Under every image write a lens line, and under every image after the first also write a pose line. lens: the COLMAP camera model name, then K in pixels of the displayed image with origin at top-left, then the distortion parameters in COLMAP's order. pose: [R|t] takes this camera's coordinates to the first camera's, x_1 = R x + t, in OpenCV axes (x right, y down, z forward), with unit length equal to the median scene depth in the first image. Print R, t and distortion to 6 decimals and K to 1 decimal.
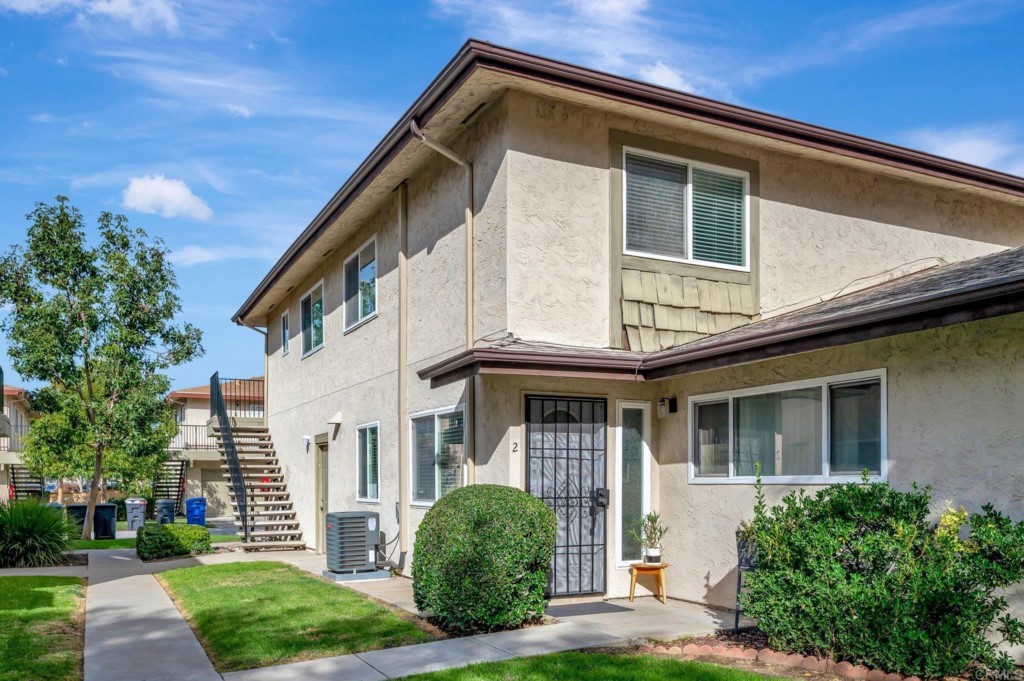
lens RADIAL K [[840.7, 0, 510.2], [0, 840.7, 489.5], [0, 0, 1]] dist [0.004573, -0.001907]
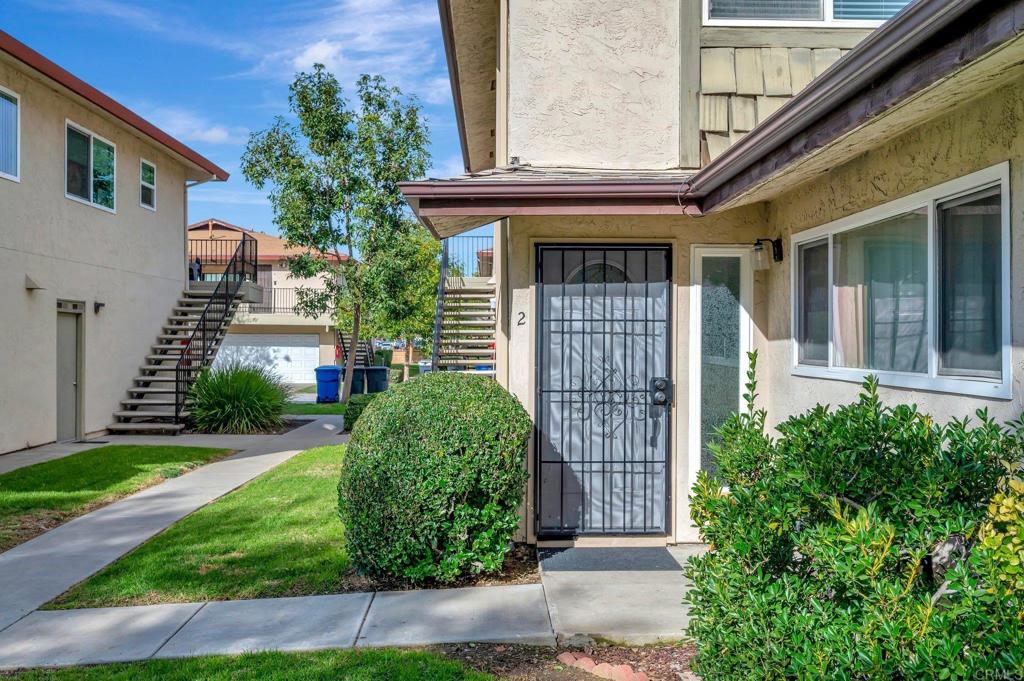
lens RADIAL K [[886.5, 0, 512.0], [0, 886.5, 340.5], [0, 0, 1]] dist [-0.004586, 0.001178]
pose [[0.905492, 0.004664, -0.424337, 0.293765], [-0.007505, 0.999959, -0.005025, -0.026133], [0.424296, 0.007735, 0.905490, 0.301226]]
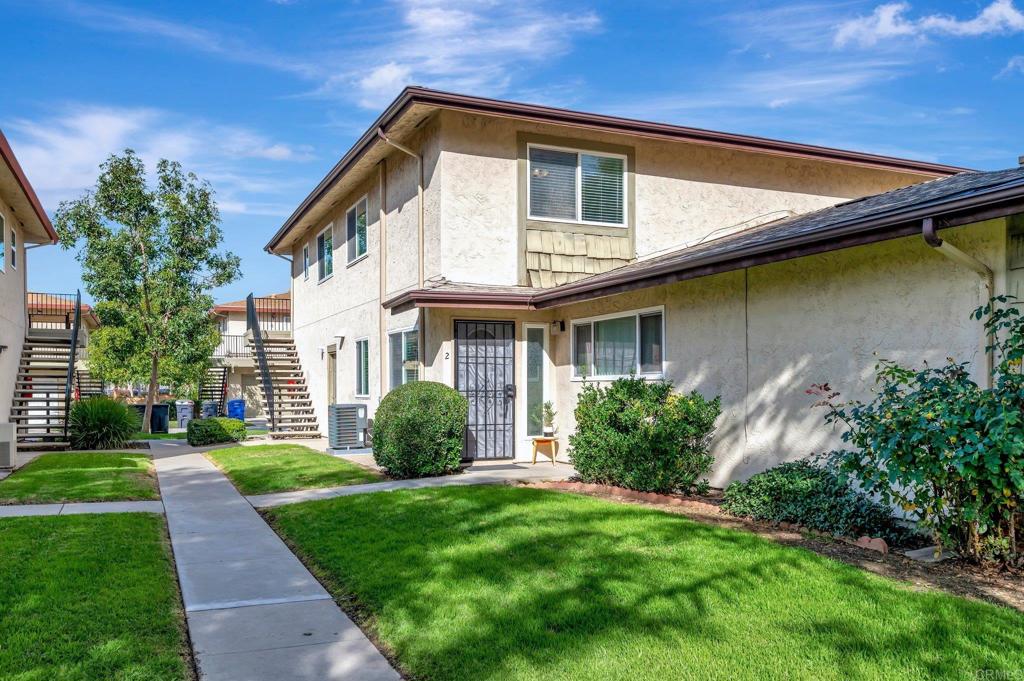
lens RADIAL K [[839.5, 0, 512.8], [0, 839.5, 398.1], [0, 0, 1]] dist [0.000035, 0.003480]
pose [[0.999061, -0.000163, -0.043331, 0.169618], [0.000283, 0.999996, 0.002747, 0.017147], [0.043331, -0.002756, 0.999057, -0.411147]]
